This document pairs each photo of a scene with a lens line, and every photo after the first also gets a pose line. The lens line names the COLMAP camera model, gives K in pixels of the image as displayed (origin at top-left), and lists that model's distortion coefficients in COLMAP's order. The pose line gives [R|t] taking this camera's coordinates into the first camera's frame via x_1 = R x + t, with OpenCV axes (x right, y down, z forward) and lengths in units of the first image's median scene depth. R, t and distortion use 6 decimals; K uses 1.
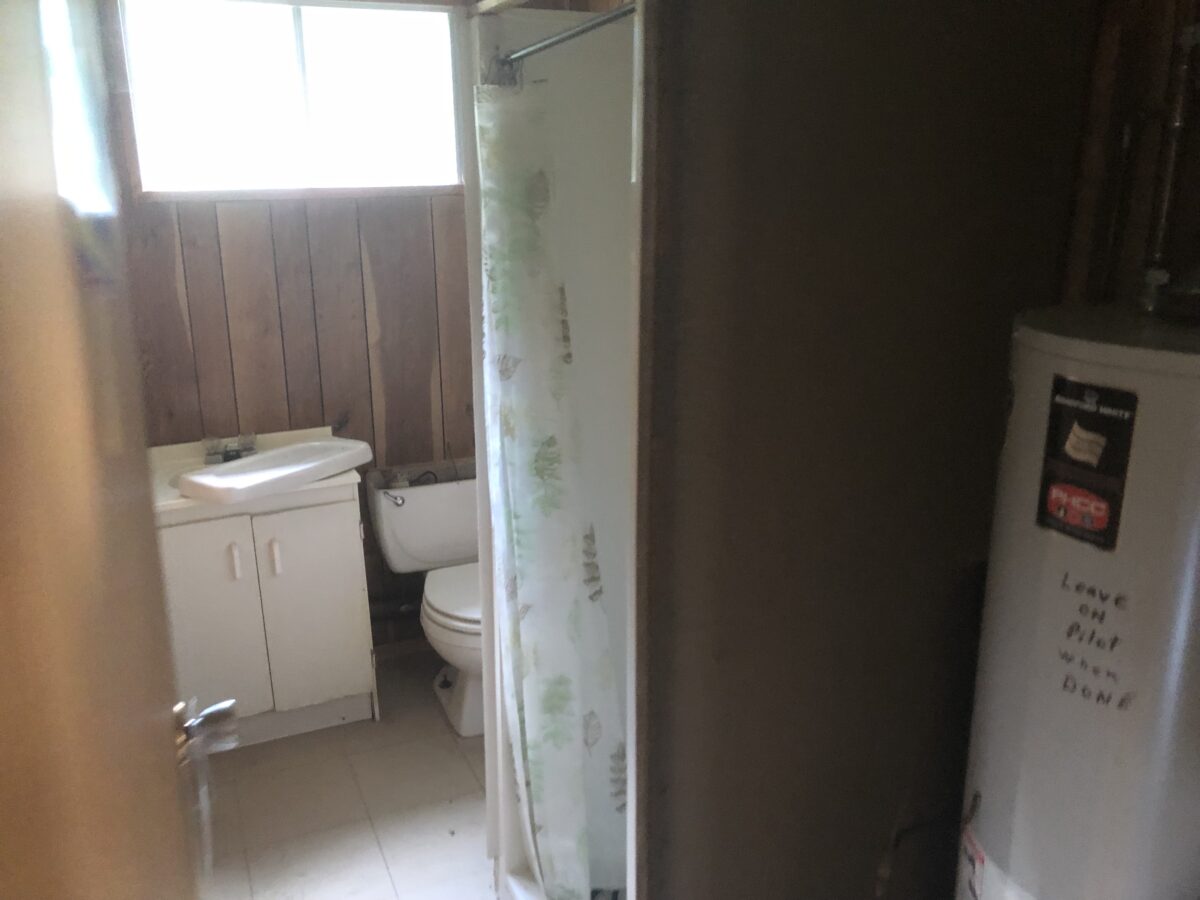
lens RADIAL K [[977.5, 0, 600.0], [0, 977.5, 450.0], [0, 0, 1]] dist [0.034320, -0.015000]
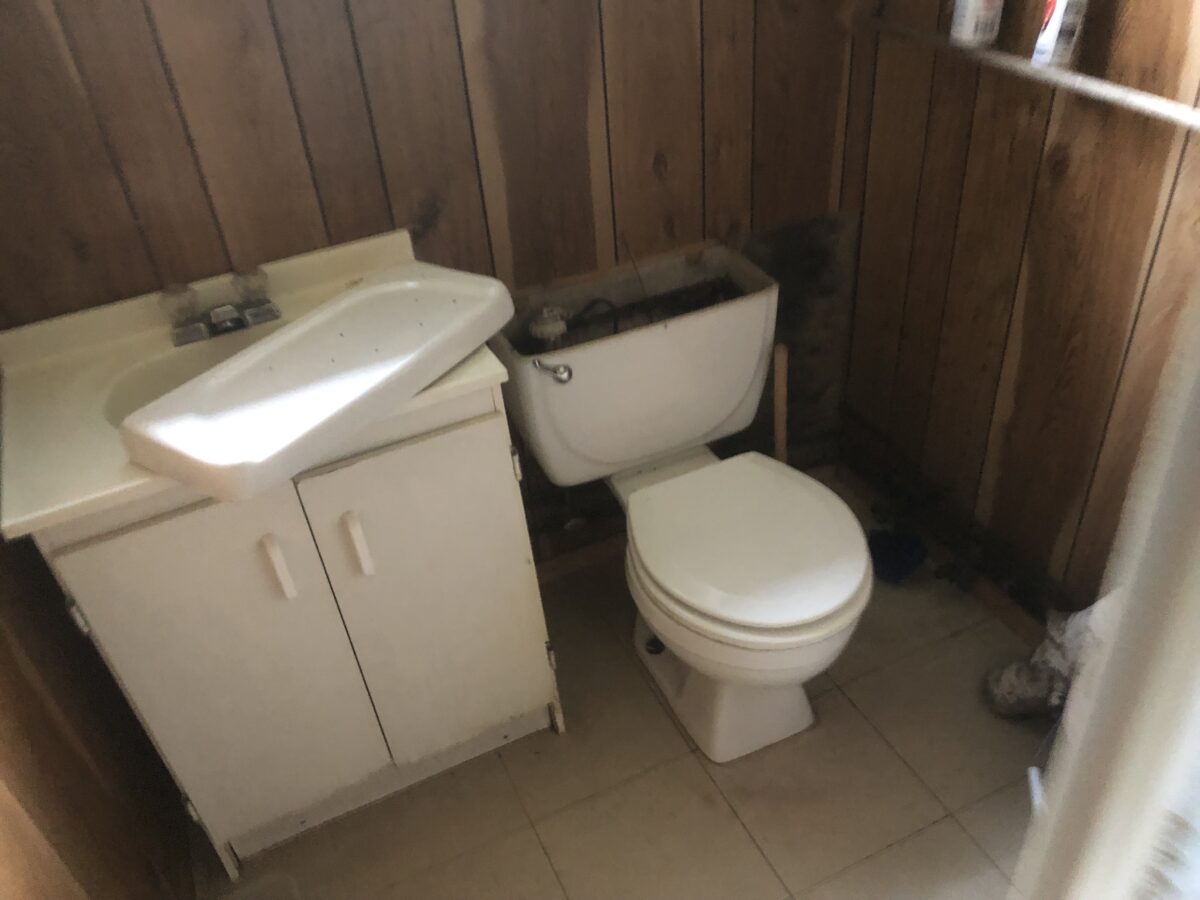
lens RADIAL K [[977.5, 0, 600.0], [0, 977.5, 450.0], [0, 0, 1]] dist [0.034320, -0.015000]
pose [[0.996605, -0.076512, -0.030391, -0.177211], [0.082295, 0.936066, 0.342065, -0.086690], [0.002276, -0.343404, 0.939185, 0.515765]]
